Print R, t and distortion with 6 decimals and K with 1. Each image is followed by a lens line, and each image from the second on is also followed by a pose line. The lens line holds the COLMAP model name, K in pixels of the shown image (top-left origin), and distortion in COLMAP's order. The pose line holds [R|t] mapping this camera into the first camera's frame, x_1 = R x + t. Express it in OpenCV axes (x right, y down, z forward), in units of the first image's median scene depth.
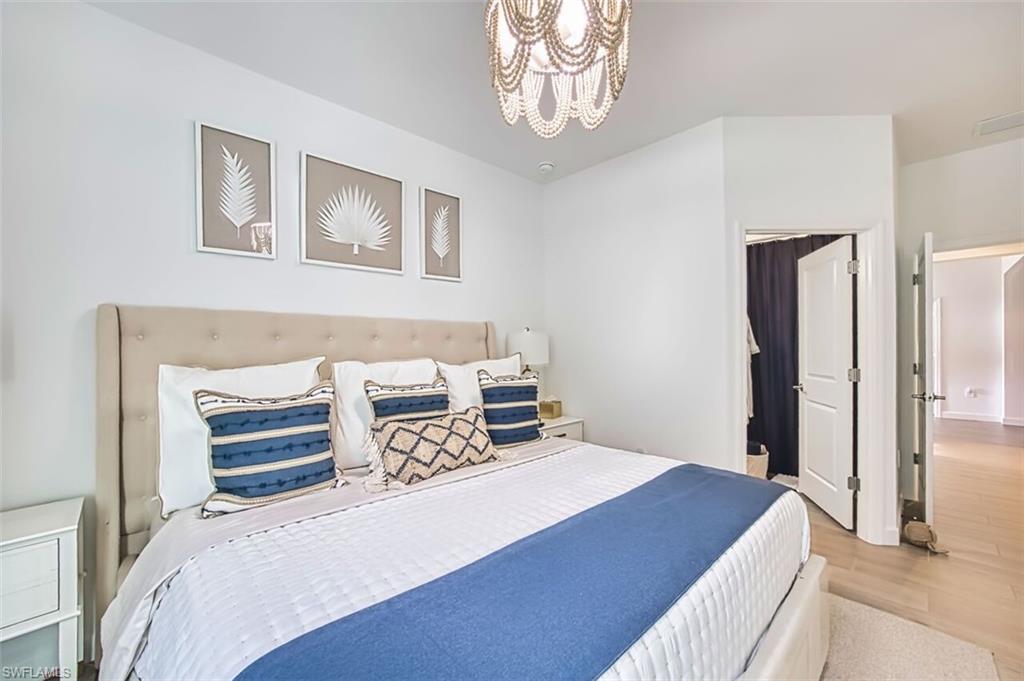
lens RADIAL K [[417.0, 0, 512.0], [0, 417.0, 340.5], [0, 0, 1]] dist [-0.000340, 0.015259]
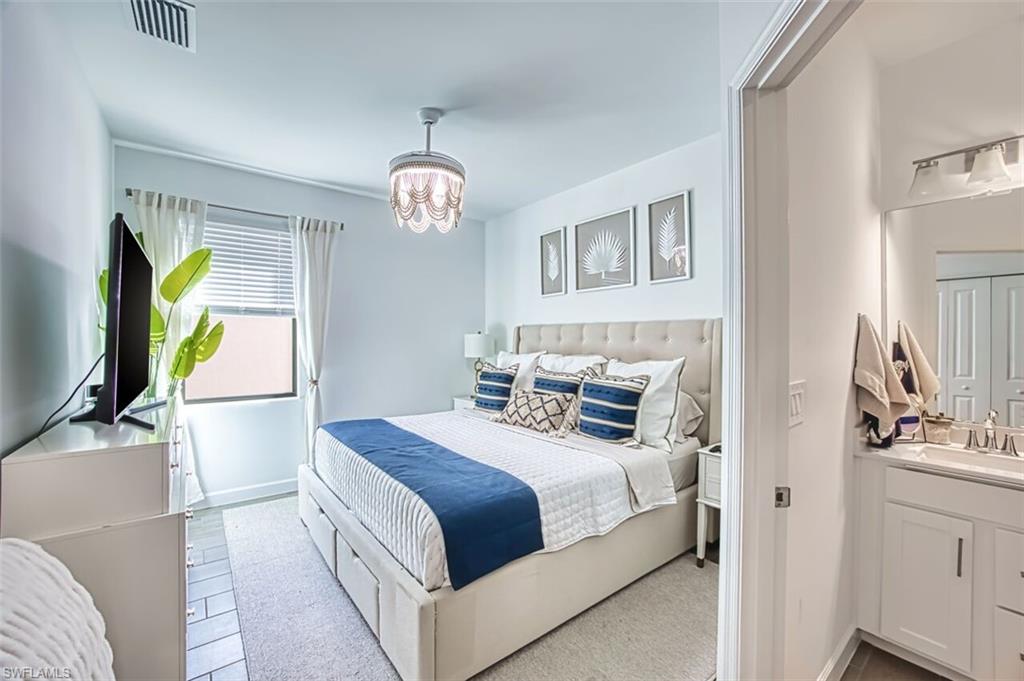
lens RADIAL K [[411.3, 0, 512.0], [0, 411.3, 340.5], [0, 0, 1]] dist [-0.045249, 0.014802]
pose [[-0.082024, 0.008059, -0.996598, 1.279149], [0.007812, 0.999942, 0.007443, -0.017115], [0.996600, -0.007175, -0.082082, 1.019269]]
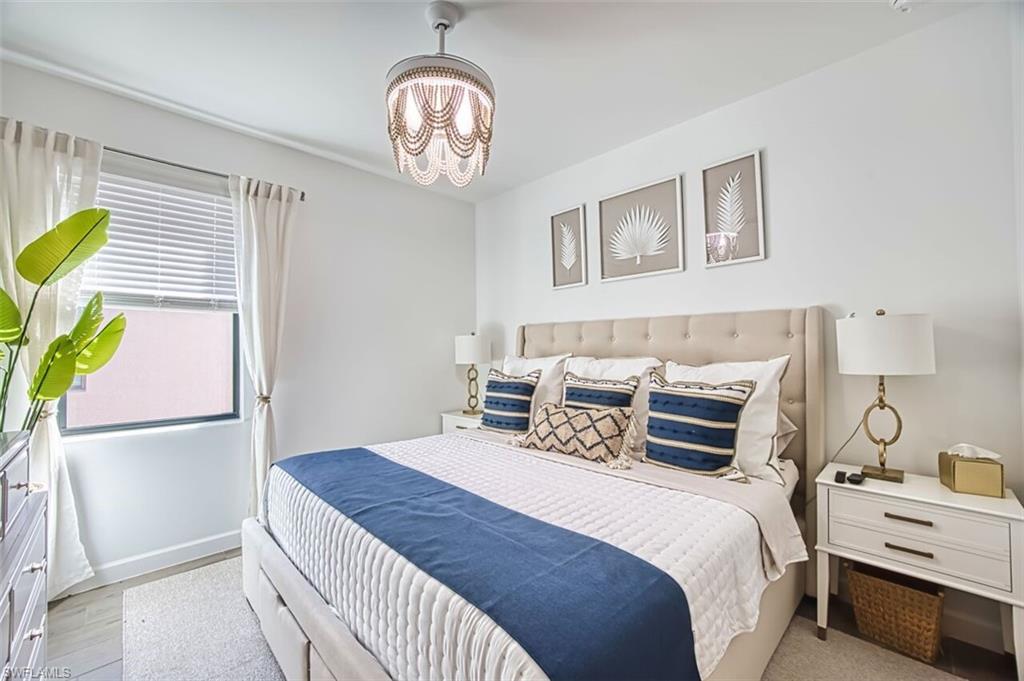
lens RADIAL K [[411.3, 0, 512.0], [0, 411.3, 340.5], [0, 0, 1]] dist [-0.045249, 0.014802]
pose [[0.025911, -0.013503, -0.999573, 0.919477], [0.017788, 0.999757, -0.013044, 0.012329], [0.999506, -0.017442, 0.026145, 0.785646]]
